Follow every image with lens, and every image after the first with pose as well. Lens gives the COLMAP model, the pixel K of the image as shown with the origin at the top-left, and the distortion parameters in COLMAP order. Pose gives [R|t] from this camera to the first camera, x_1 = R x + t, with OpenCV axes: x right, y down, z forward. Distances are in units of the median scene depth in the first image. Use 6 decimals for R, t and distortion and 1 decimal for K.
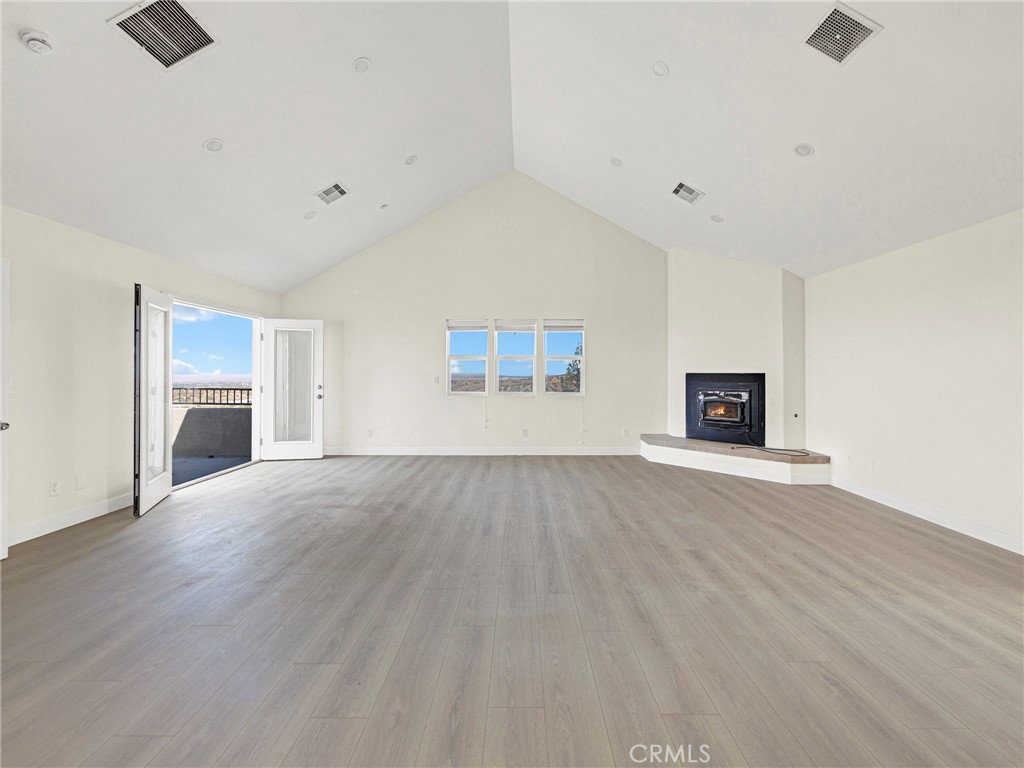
lens RADIAL K [[415.5, 0, 520.7], [0, 415.5, 366.0], [0, 0, 1]] dist [-0.007649, 0.001204]
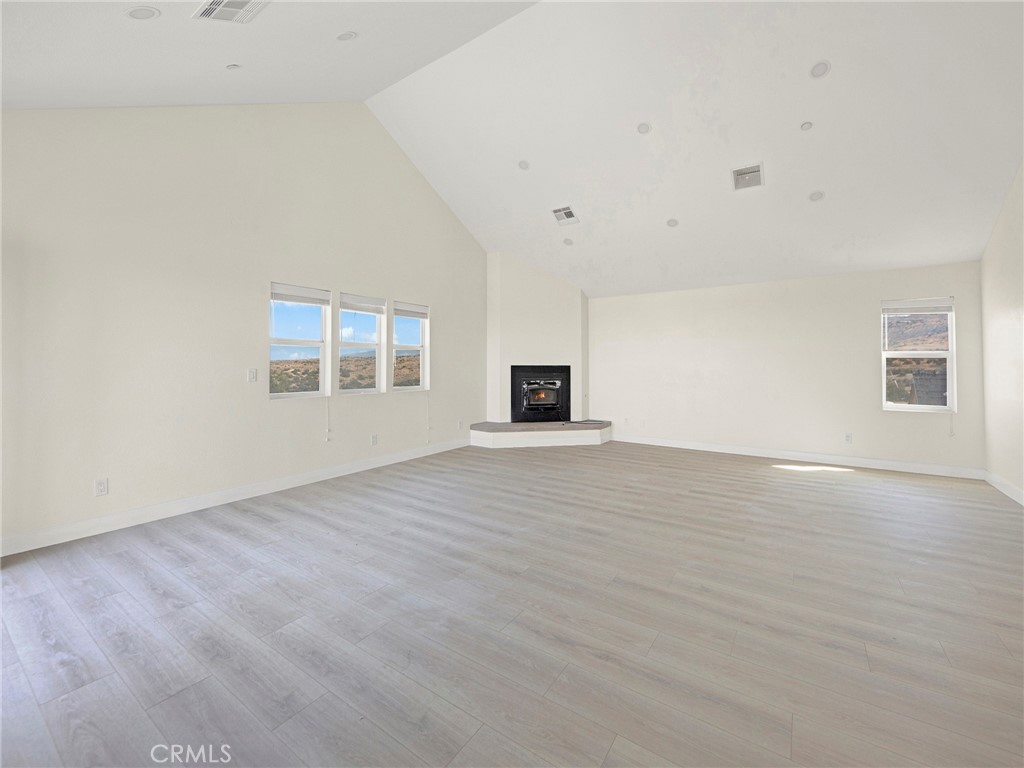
lens RADIAL K [[415.5, 0, 522.6], [0, 415.5, 366.0], [0, 0, 1]] dist [-0.007649, 0.001204]
pose [[0.557676, 0.000112, 0.830059, -0.558855], [-0.015577, 0.999825, 0.010330, 0.006694], [-0.829913, -0.018691, 0.557580, 0.361123]]
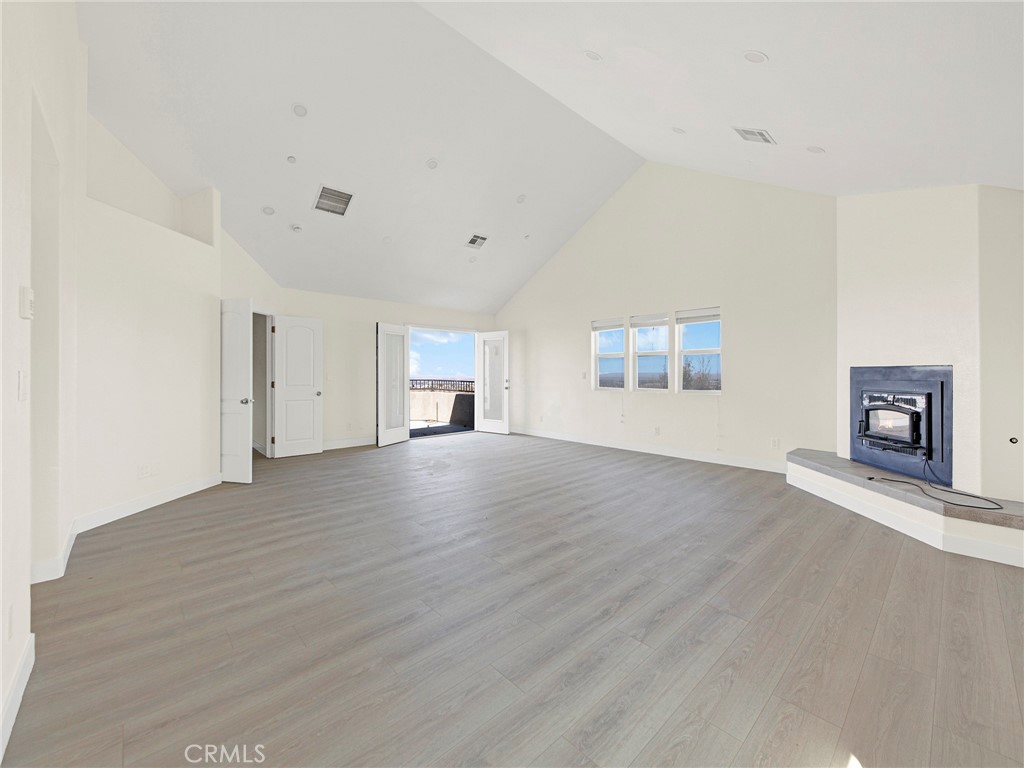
lens RADIAL K [[415.5, 0, 515.6], [0, 415.5, 359.9], [0, 0, 1]] dist [-0.007649, 0.001204]
pose [[0.681909, -0.024204, -0.731037, 0.556151], [0.014385, 0.999703, -0.019681, 0.011036], [0.731296, 0.002905, 0.682054, 0.117367]]
